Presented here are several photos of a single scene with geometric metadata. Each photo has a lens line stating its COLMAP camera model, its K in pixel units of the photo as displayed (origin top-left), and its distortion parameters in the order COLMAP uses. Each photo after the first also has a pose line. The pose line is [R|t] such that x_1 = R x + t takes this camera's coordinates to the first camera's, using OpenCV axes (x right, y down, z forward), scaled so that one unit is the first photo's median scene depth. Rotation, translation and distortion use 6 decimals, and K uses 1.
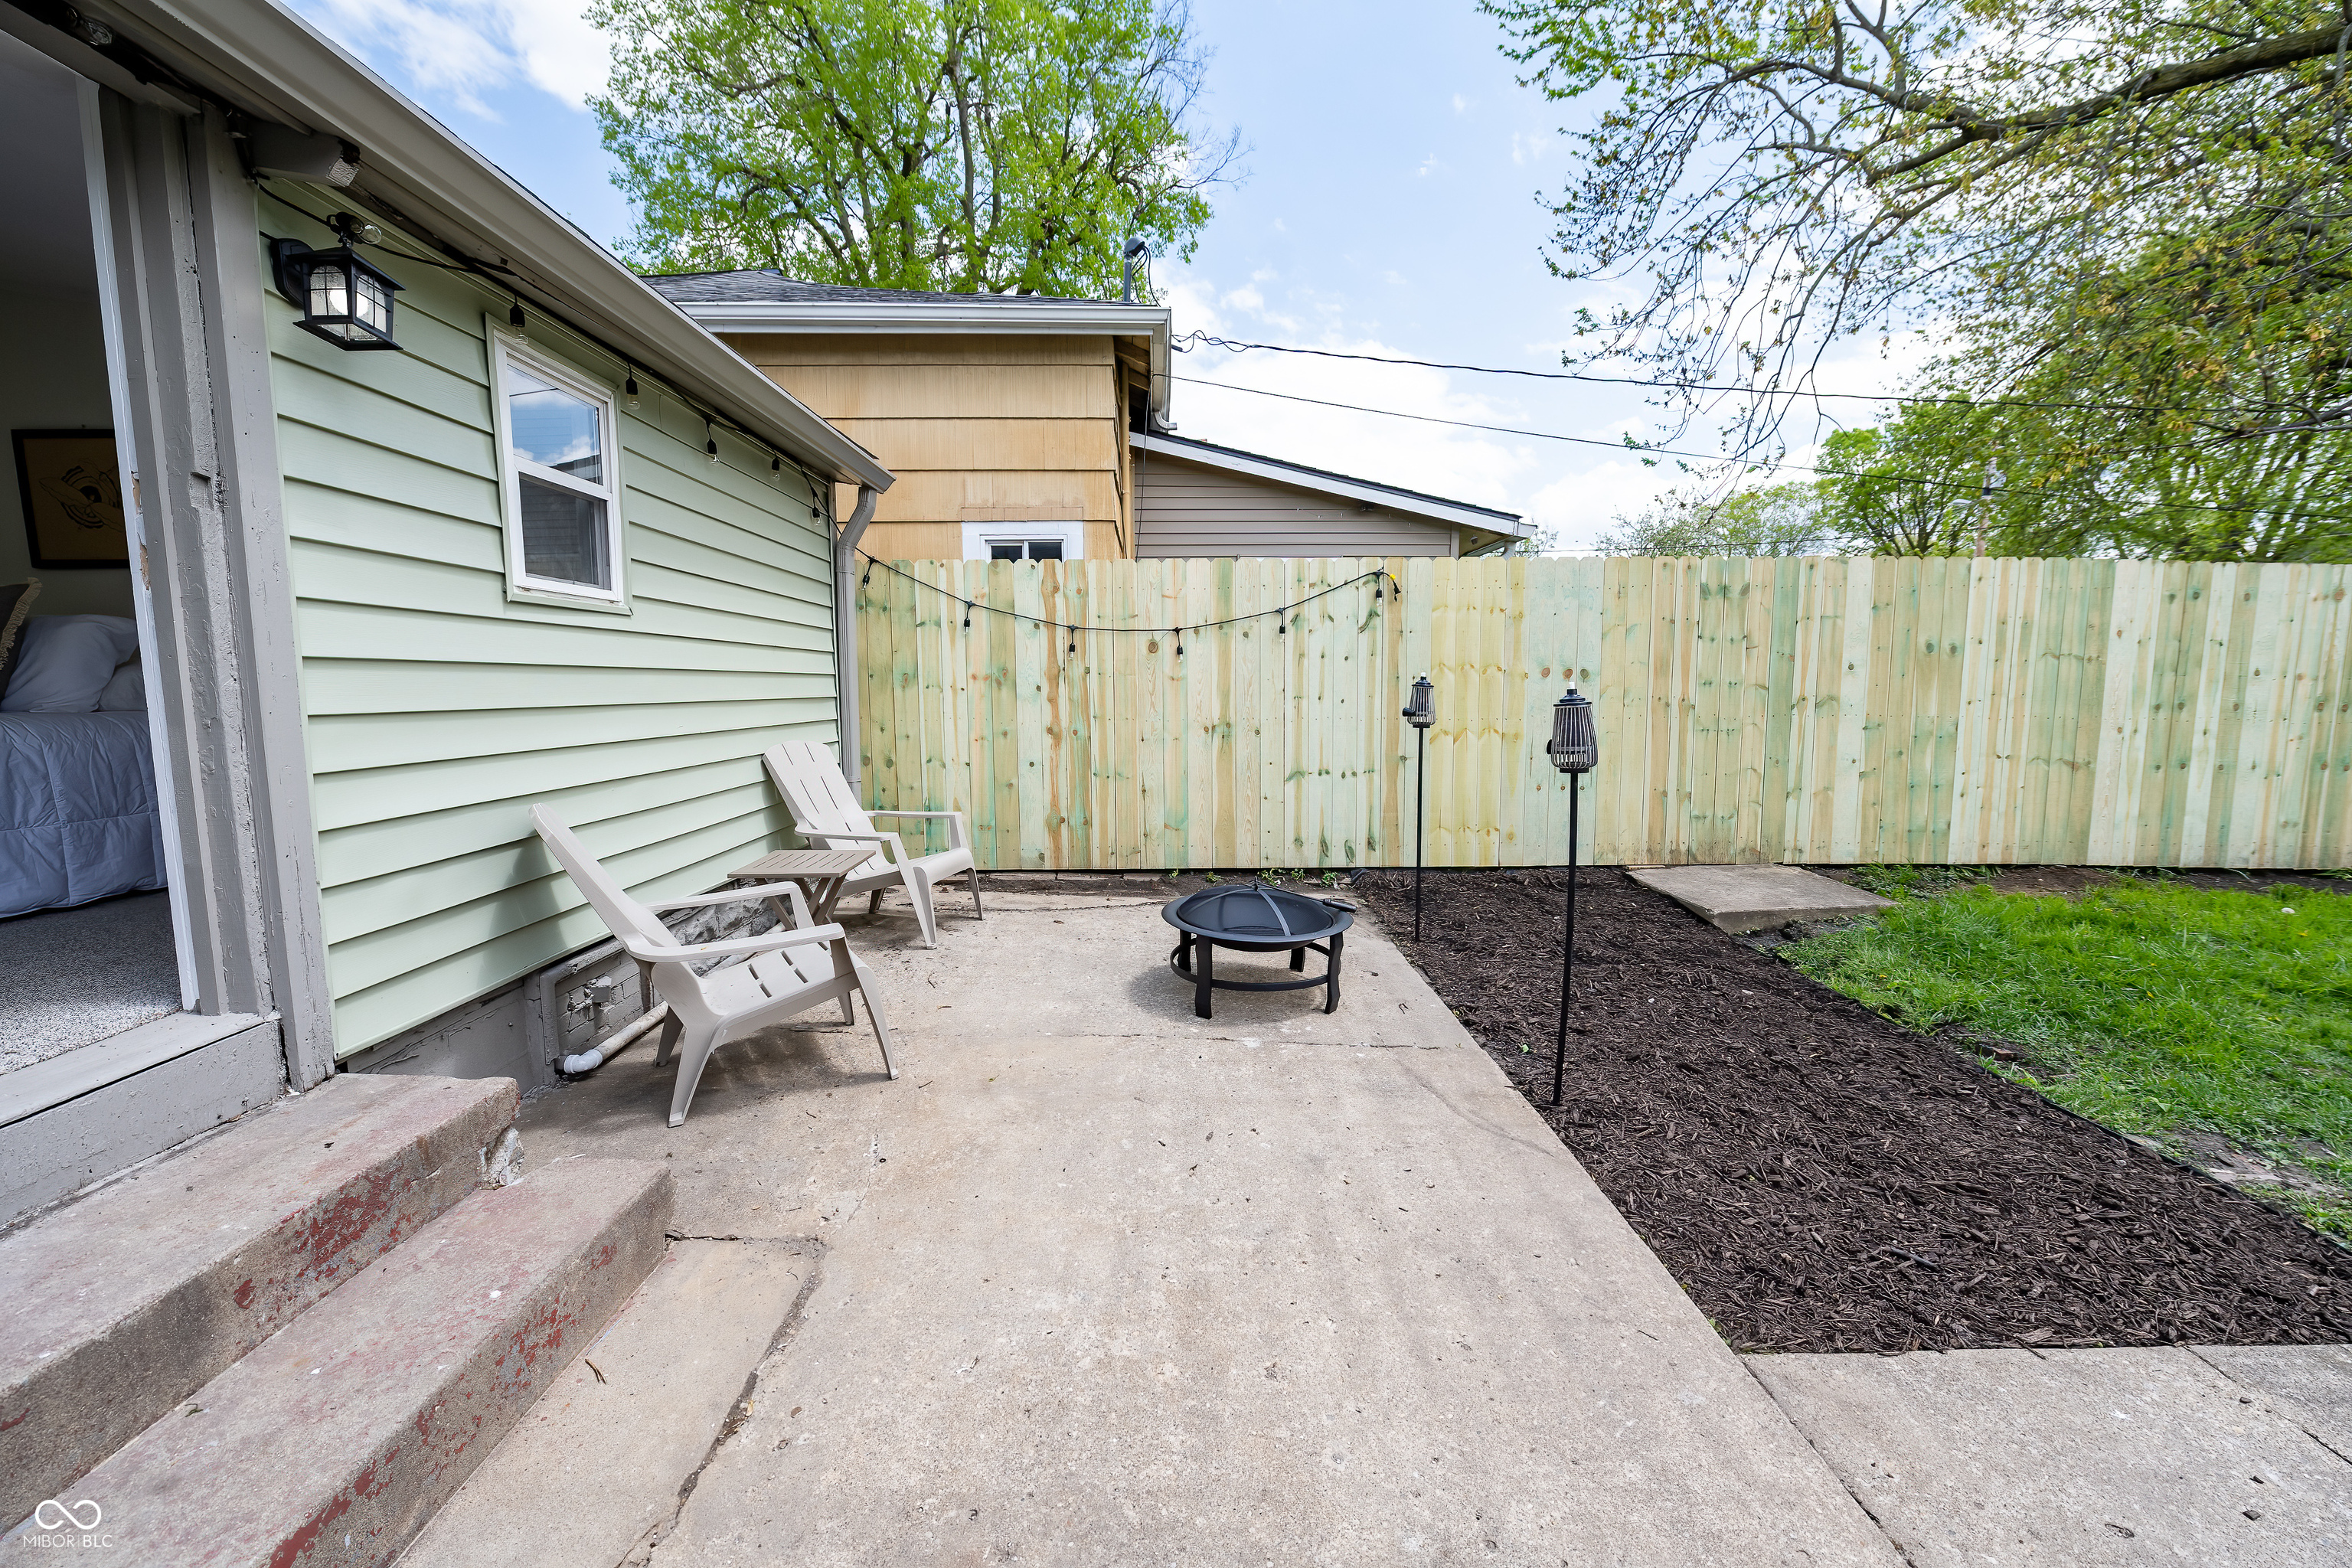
lens RADIAL K [[938.4, 0, 1172.4], [0, 938.4, 779.8], [0, 0, 1]] dist [-0.000549, -0.000154]
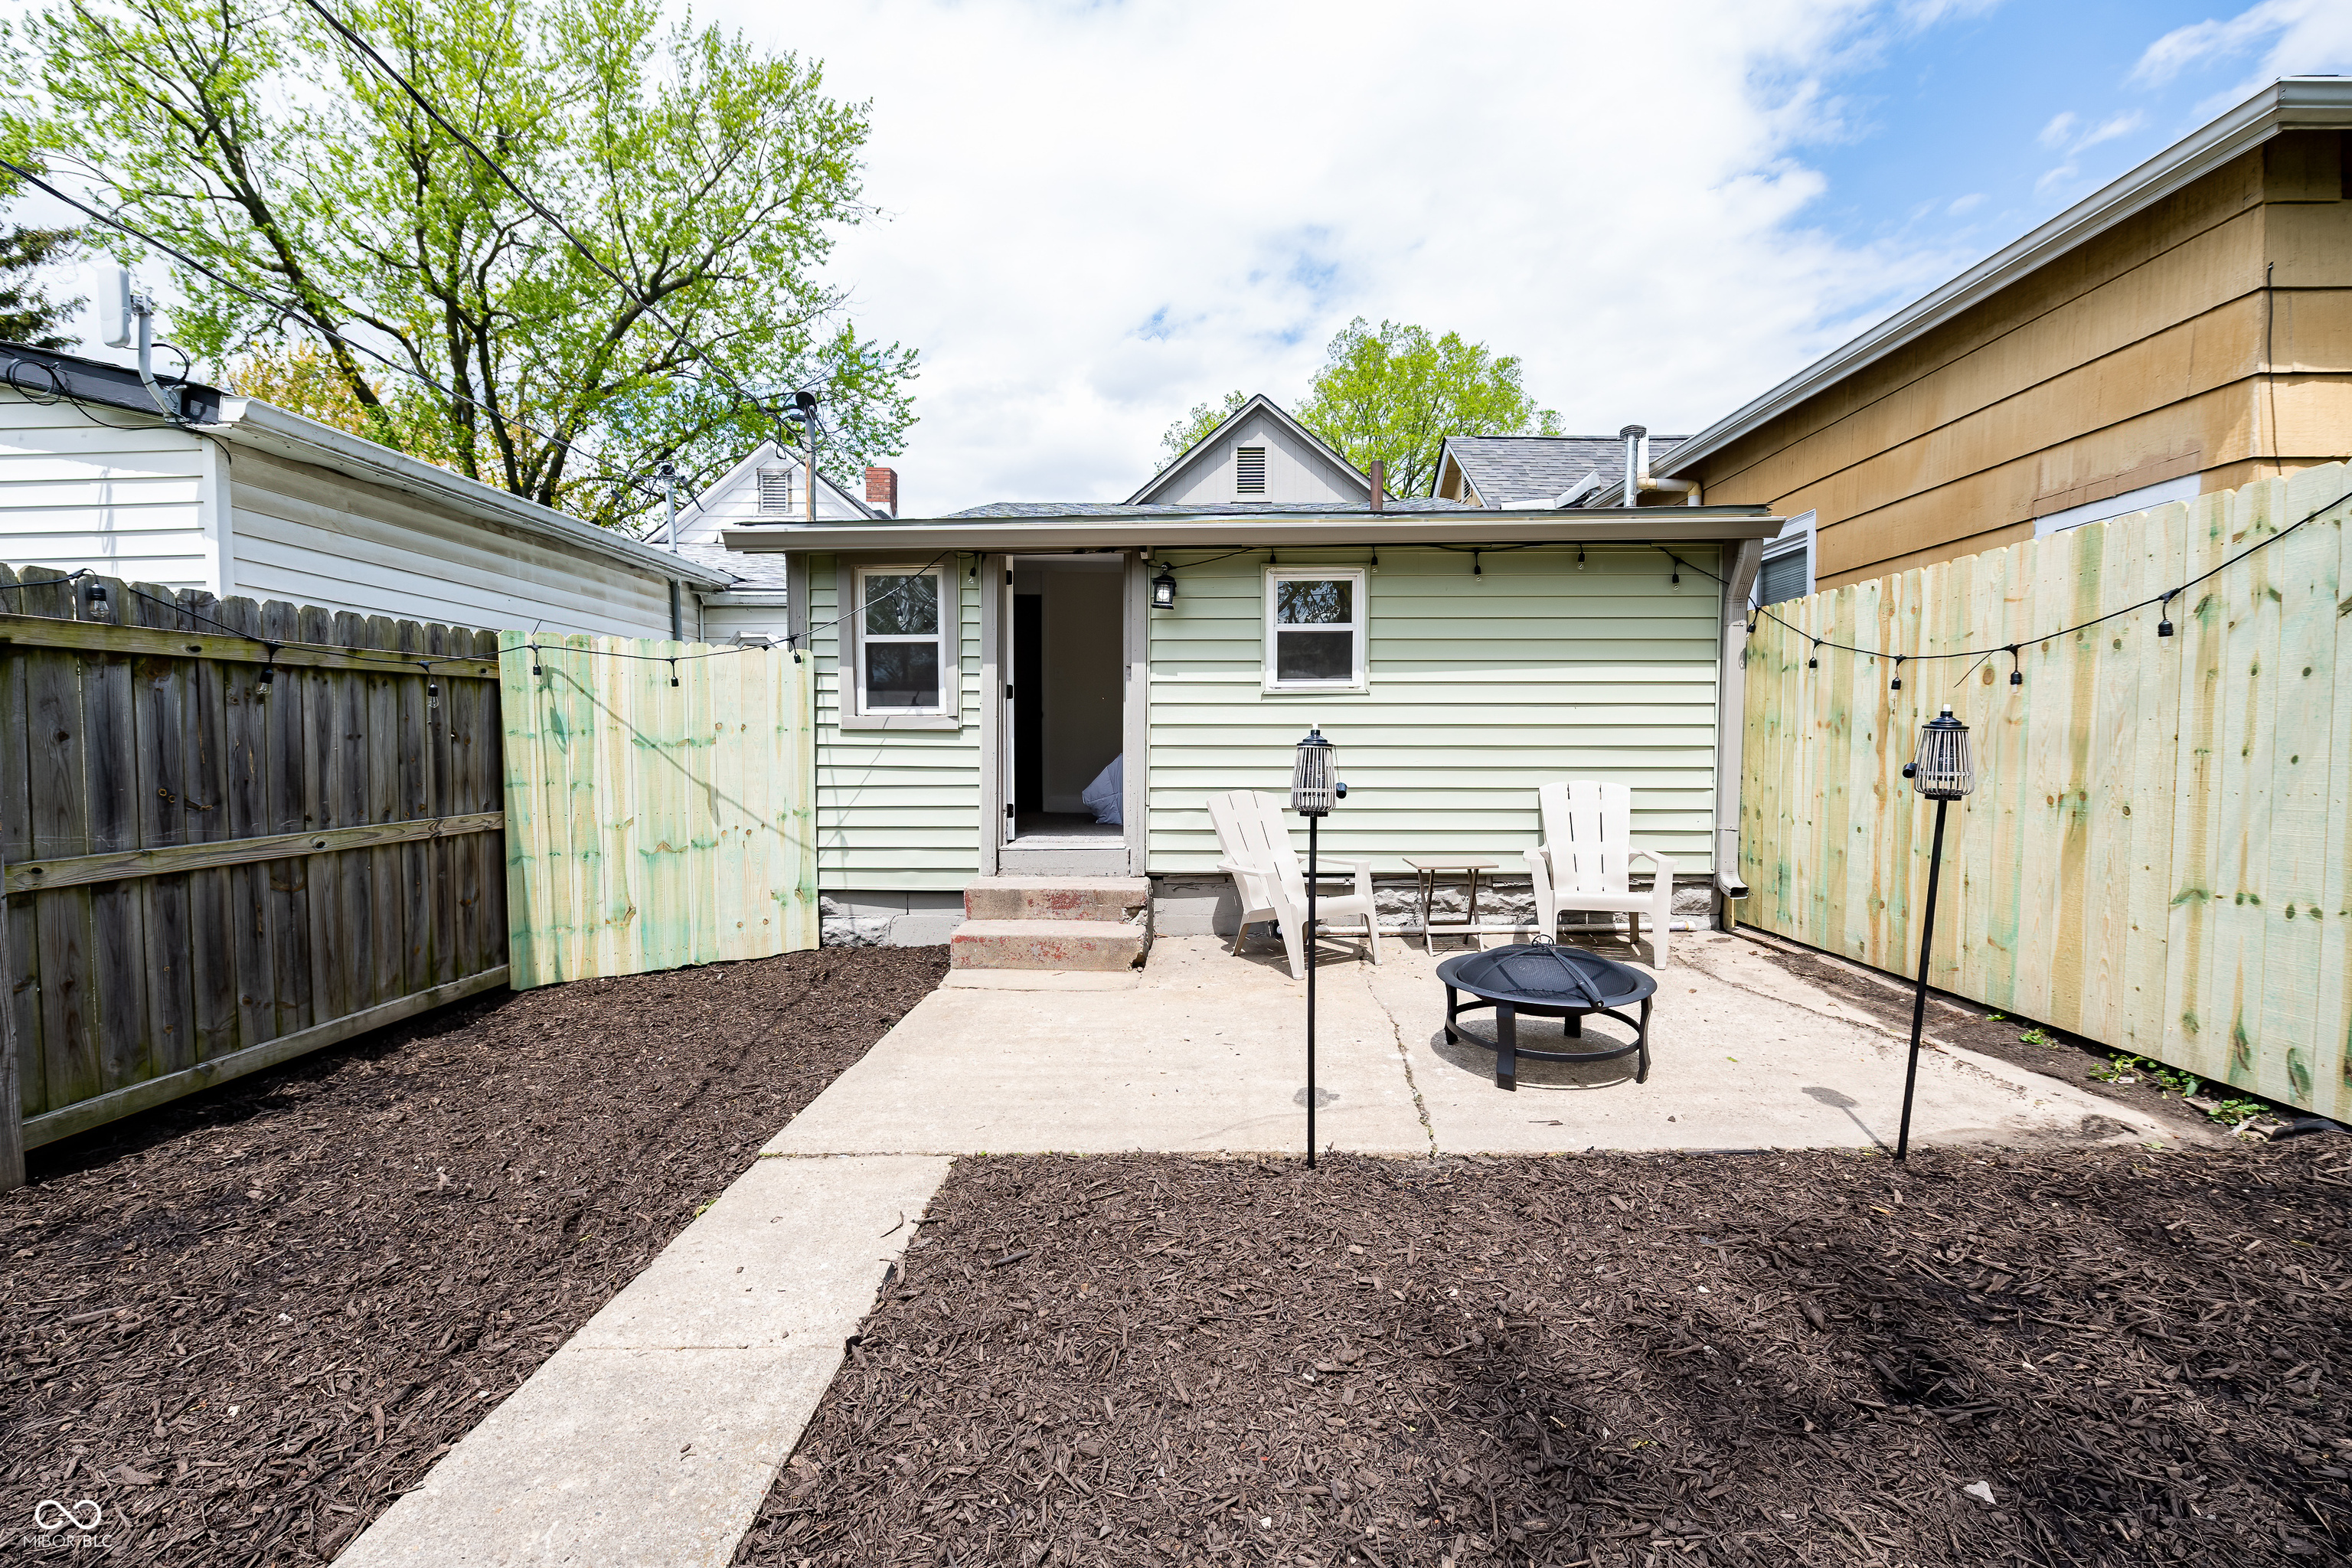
lens RADIAL K [[938.4, 0, 1172.4], [0, 938.4, 779.8], [0, 0, 1]] dist [-0.000549, -0.000154]
pose [[-0.042691, 0.040680, -0.998260, 0.694166], [-0.100706, 0.993907, 0.044810, -0.036694], [0.994000, 0.102444, -0.038334, 0.442246]]
